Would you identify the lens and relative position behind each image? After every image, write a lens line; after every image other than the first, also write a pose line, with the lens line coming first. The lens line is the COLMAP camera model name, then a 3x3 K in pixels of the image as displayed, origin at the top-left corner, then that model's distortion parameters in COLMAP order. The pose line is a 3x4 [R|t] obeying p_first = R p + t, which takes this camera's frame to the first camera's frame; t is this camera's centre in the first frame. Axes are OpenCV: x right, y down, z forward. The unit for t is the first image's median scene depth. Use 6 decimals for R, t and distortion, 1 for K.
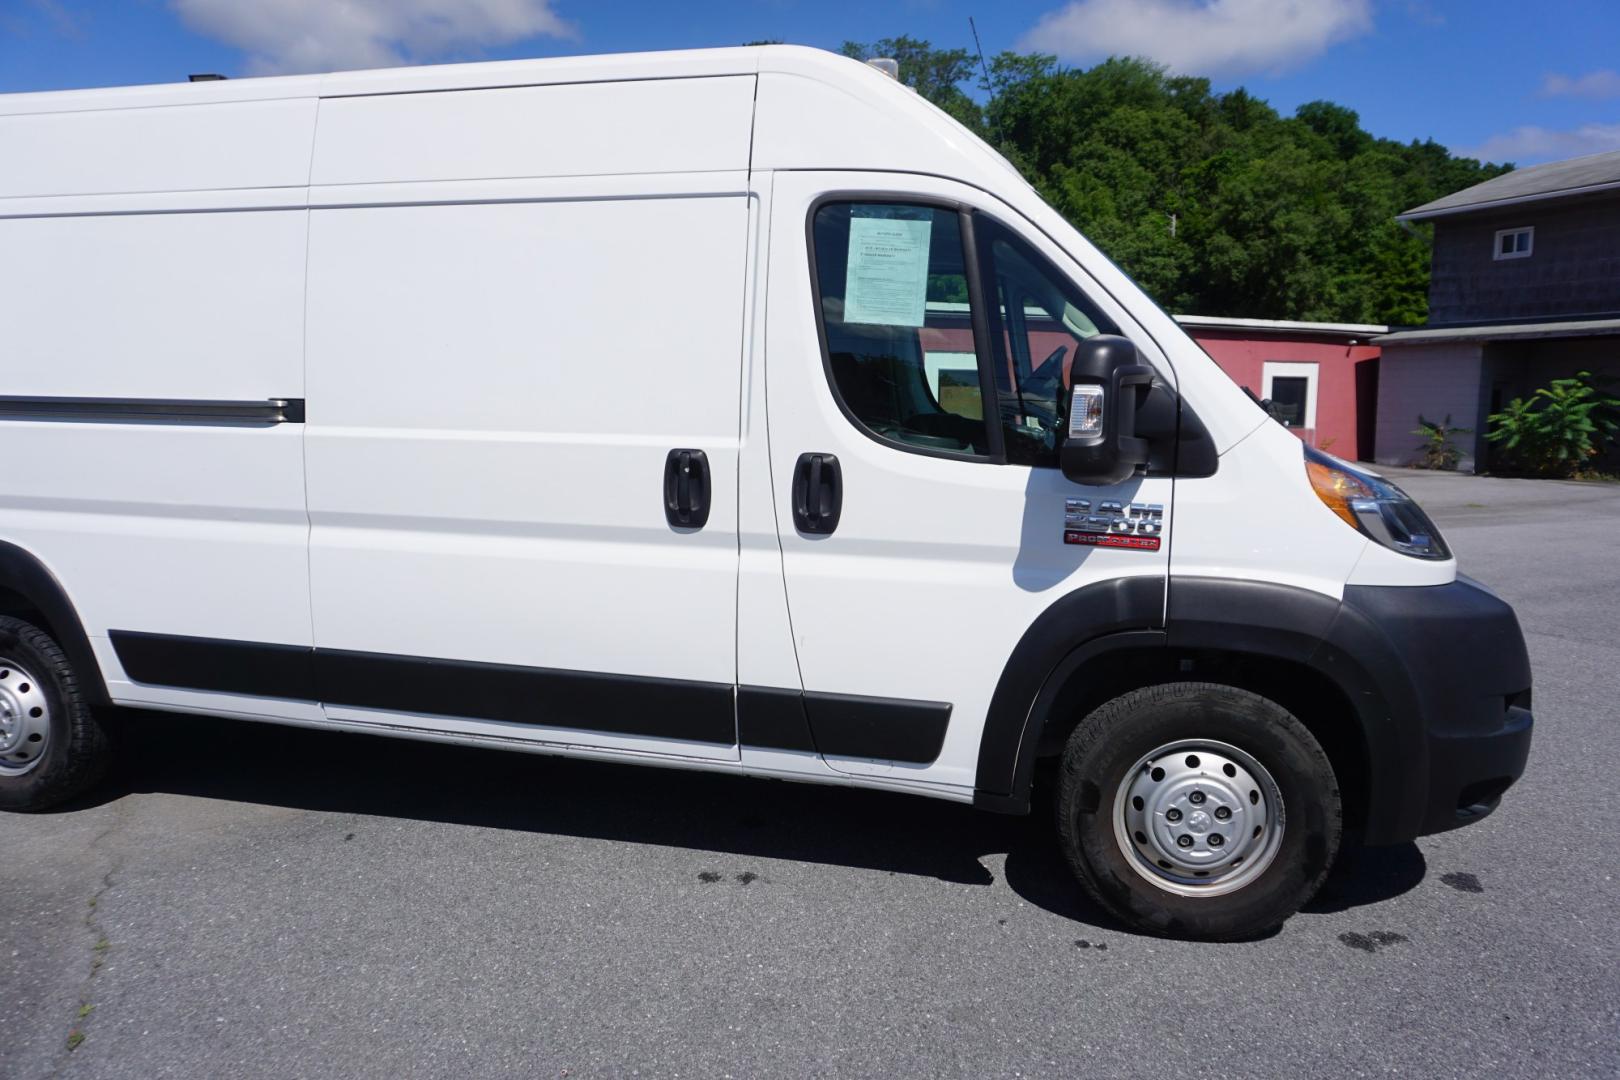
lens RADIAL K [[1085.2, 0, 804.1], [0, 1085.2, 535.2], [0, 0, 1]] dist [-0.045480, 0.033577]
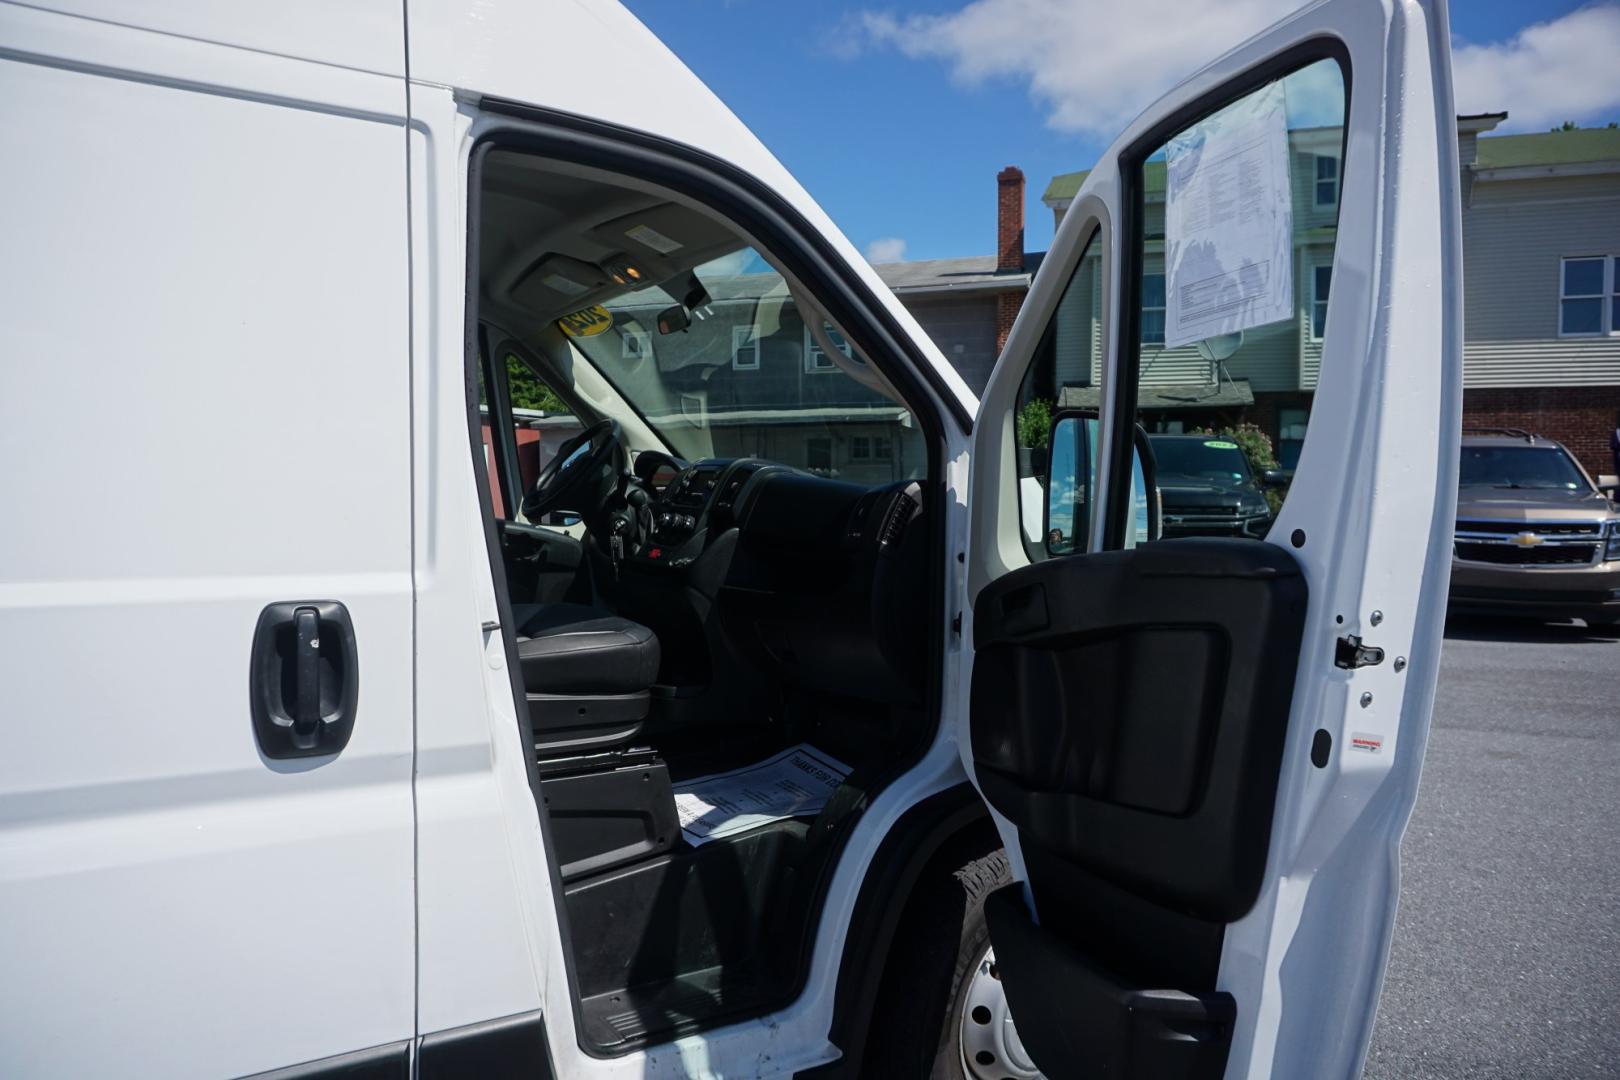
lens RADIAL K [[1090.4, 0, 810.0], [0, 1090.4, 540.0], [0, 0, 1]] dist [-0.026058, -0.000642]
pose [[0.710503, -0.040682, 0.702517, -0.268838], [0.089134, 0.995489, -0.032500, -0.064969], [-0.698026, 0.085709, 0.710924, 0.444463]]
